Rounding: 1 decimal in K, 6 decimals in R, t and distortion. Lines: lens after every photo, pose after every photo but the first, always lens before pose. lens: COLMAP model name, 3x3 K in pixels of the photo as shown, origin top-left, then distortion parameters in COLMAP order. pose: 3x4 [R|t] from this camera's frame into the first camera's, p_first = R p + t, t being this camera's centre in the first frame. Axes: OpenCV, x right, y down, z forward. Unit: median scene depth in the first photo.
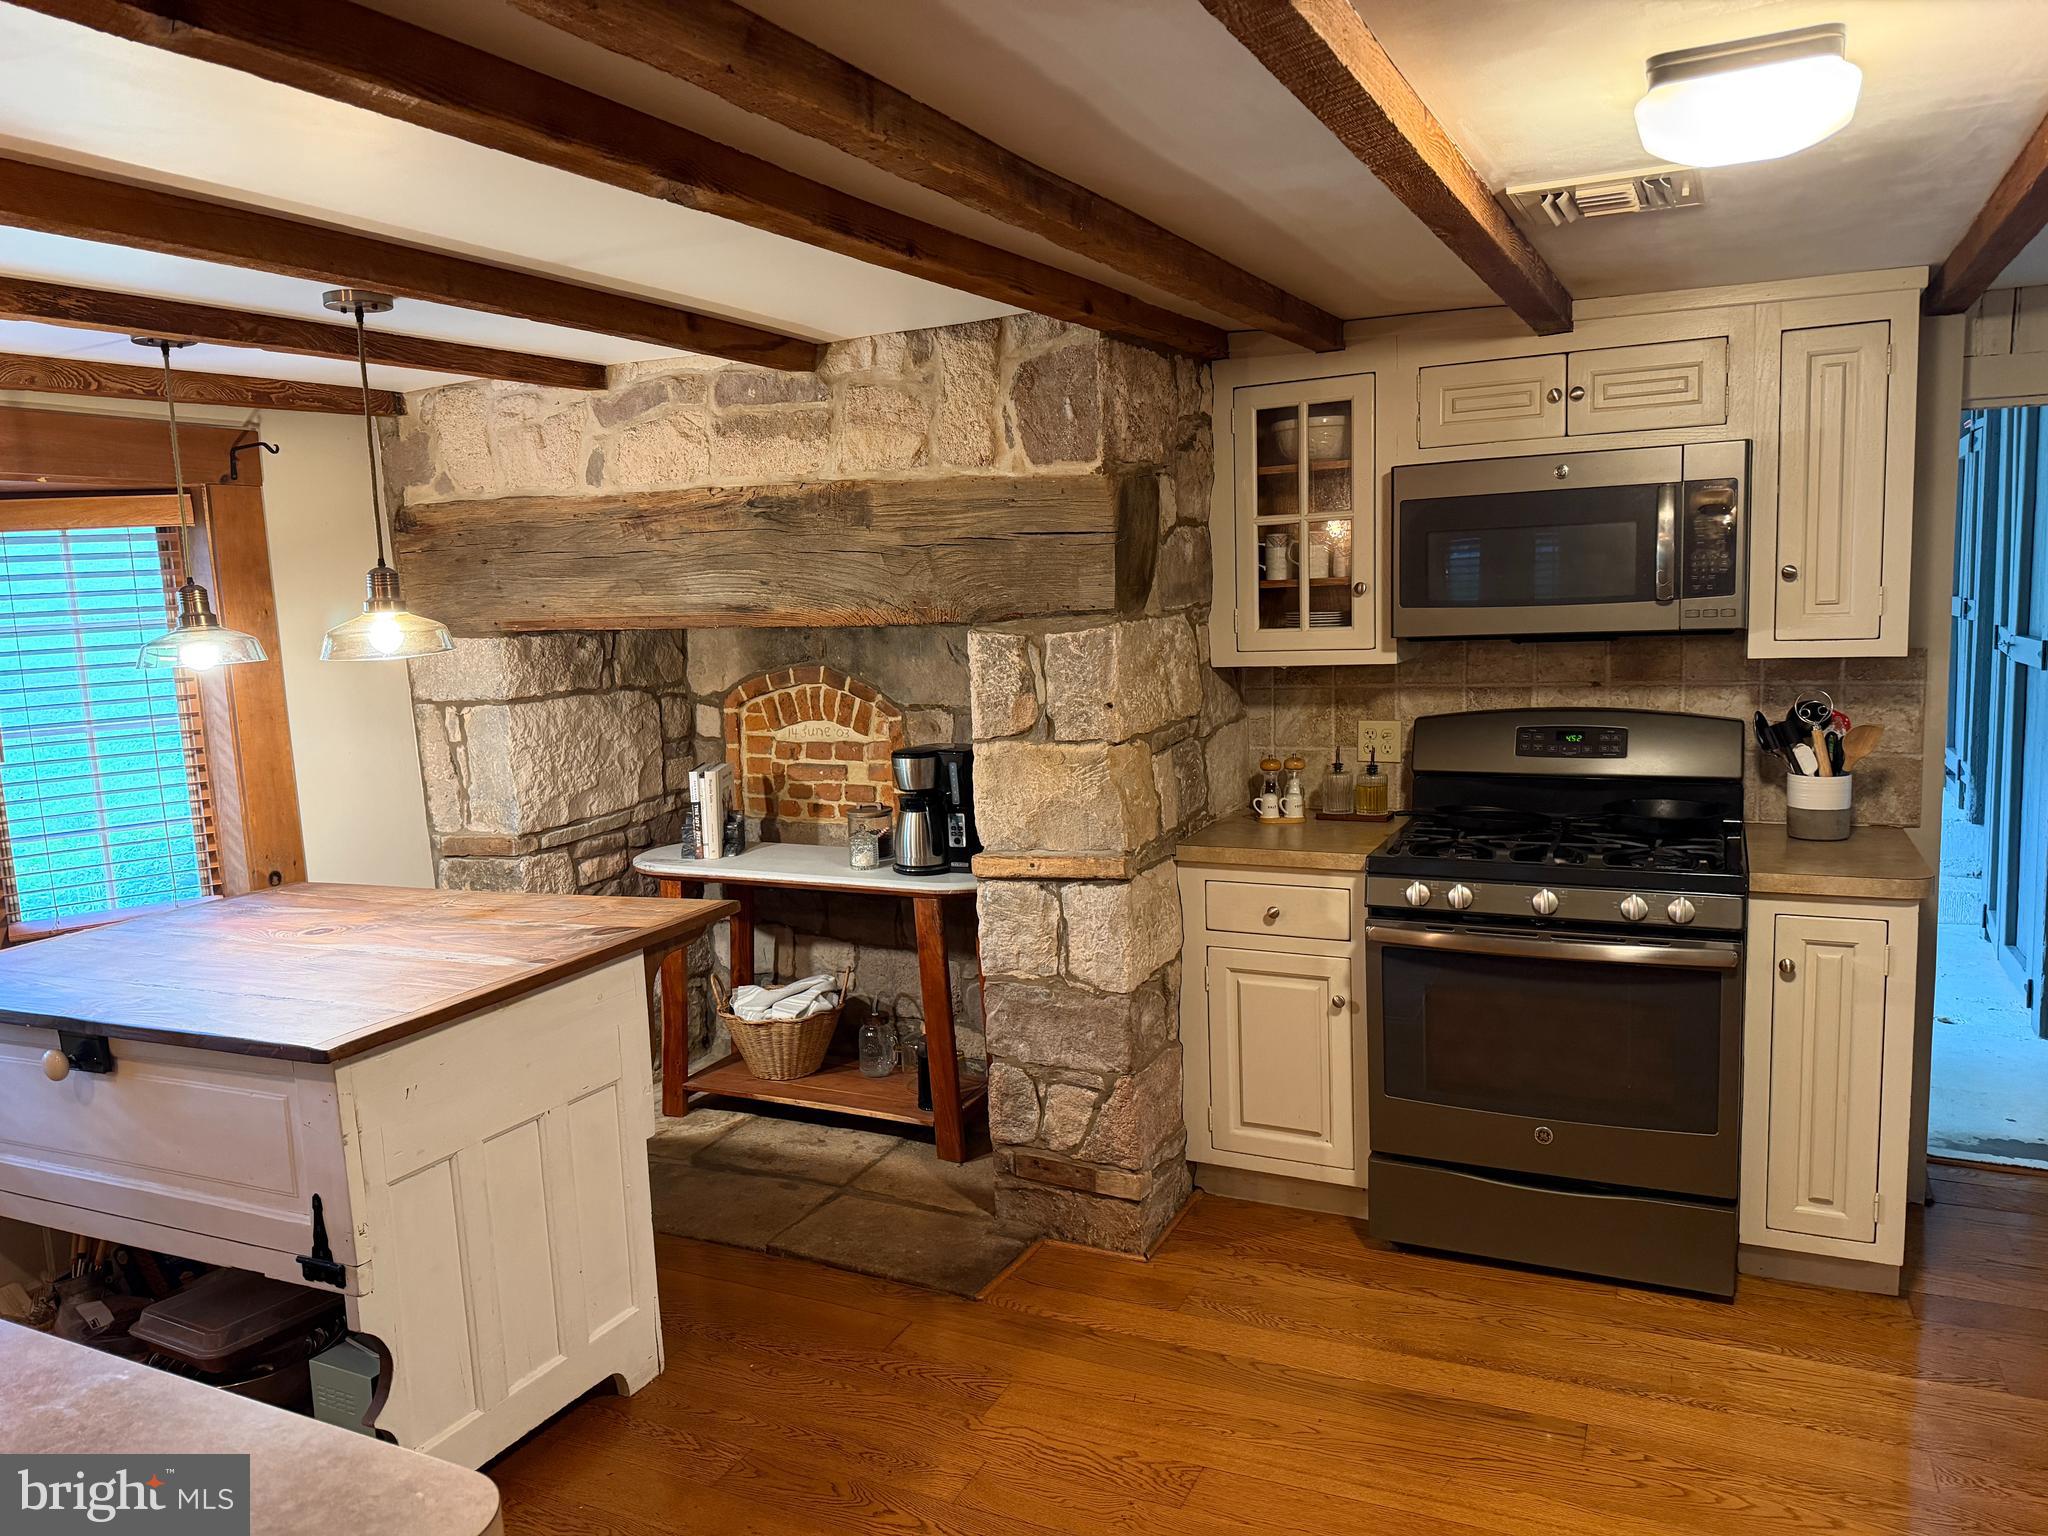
lens RADIAL K [[1425.8, 0, 1025.9], [0, 1425.8, 730.0], [0, 0, 1]] dist [0.029144, -0.000750]
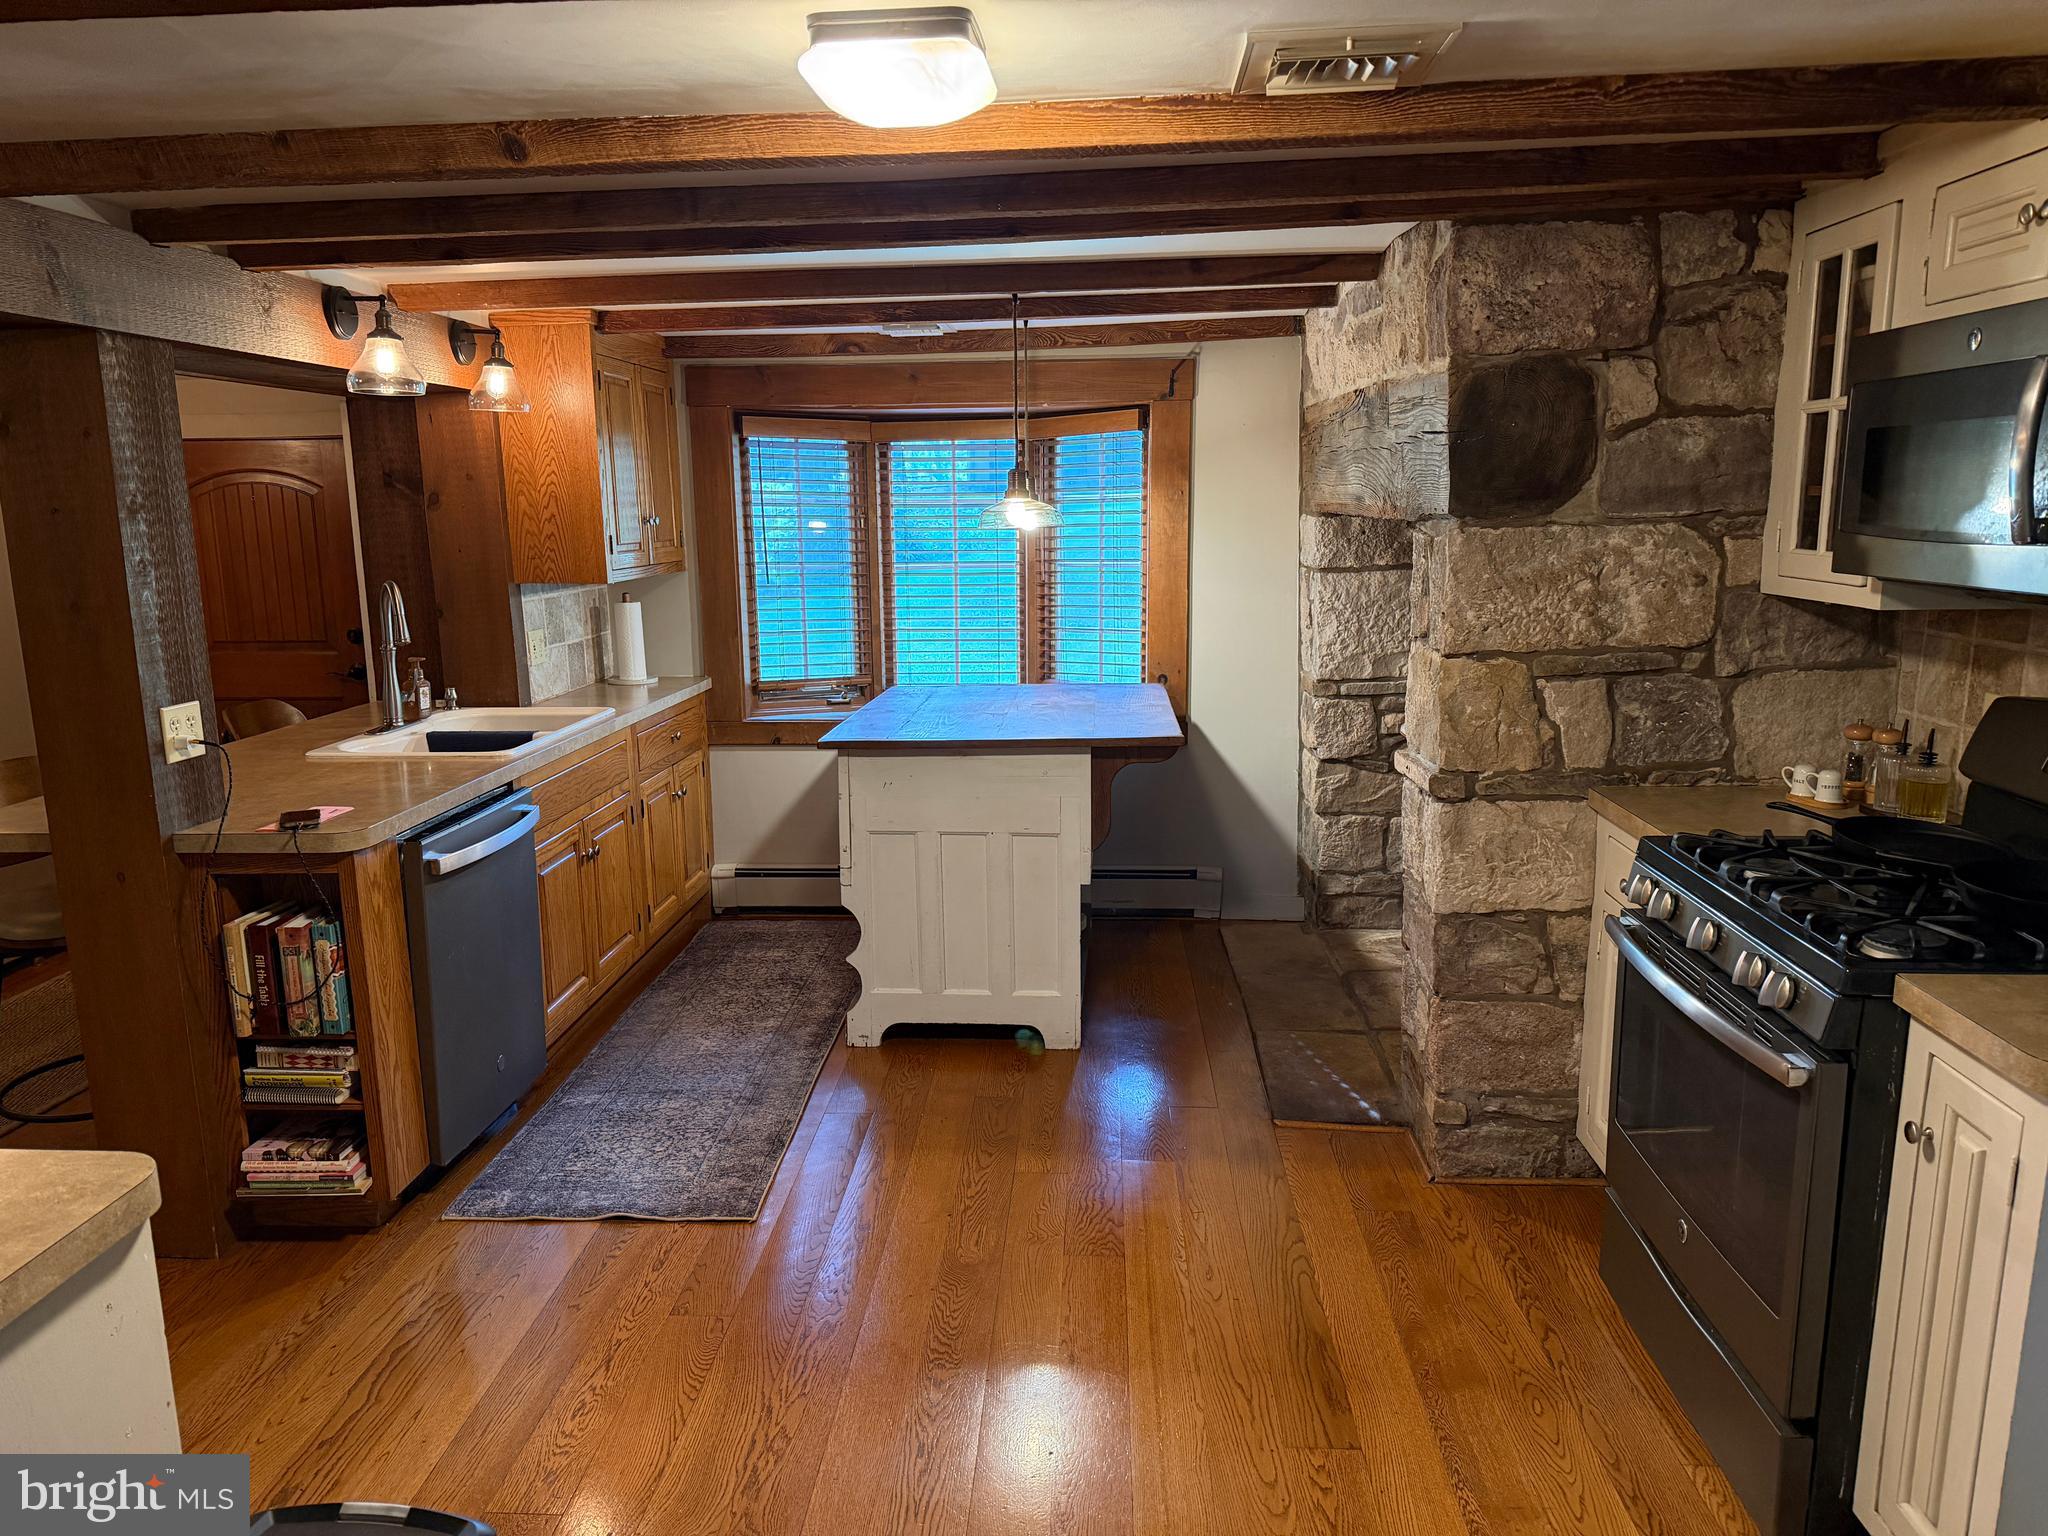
lens RADIAL K [[1426.7, 0, 1016.1], [0, 1426.7, 768.1], [0, 0, 1]] dist [0.022172, -0.004249]
pose [[0.375719, 0.205302, -0.903707, 0.737150], [-0.089405, 0.978634, 0.185153, -0.061503], [0.922411, 0.011230, 0.386046, 0.314939]]
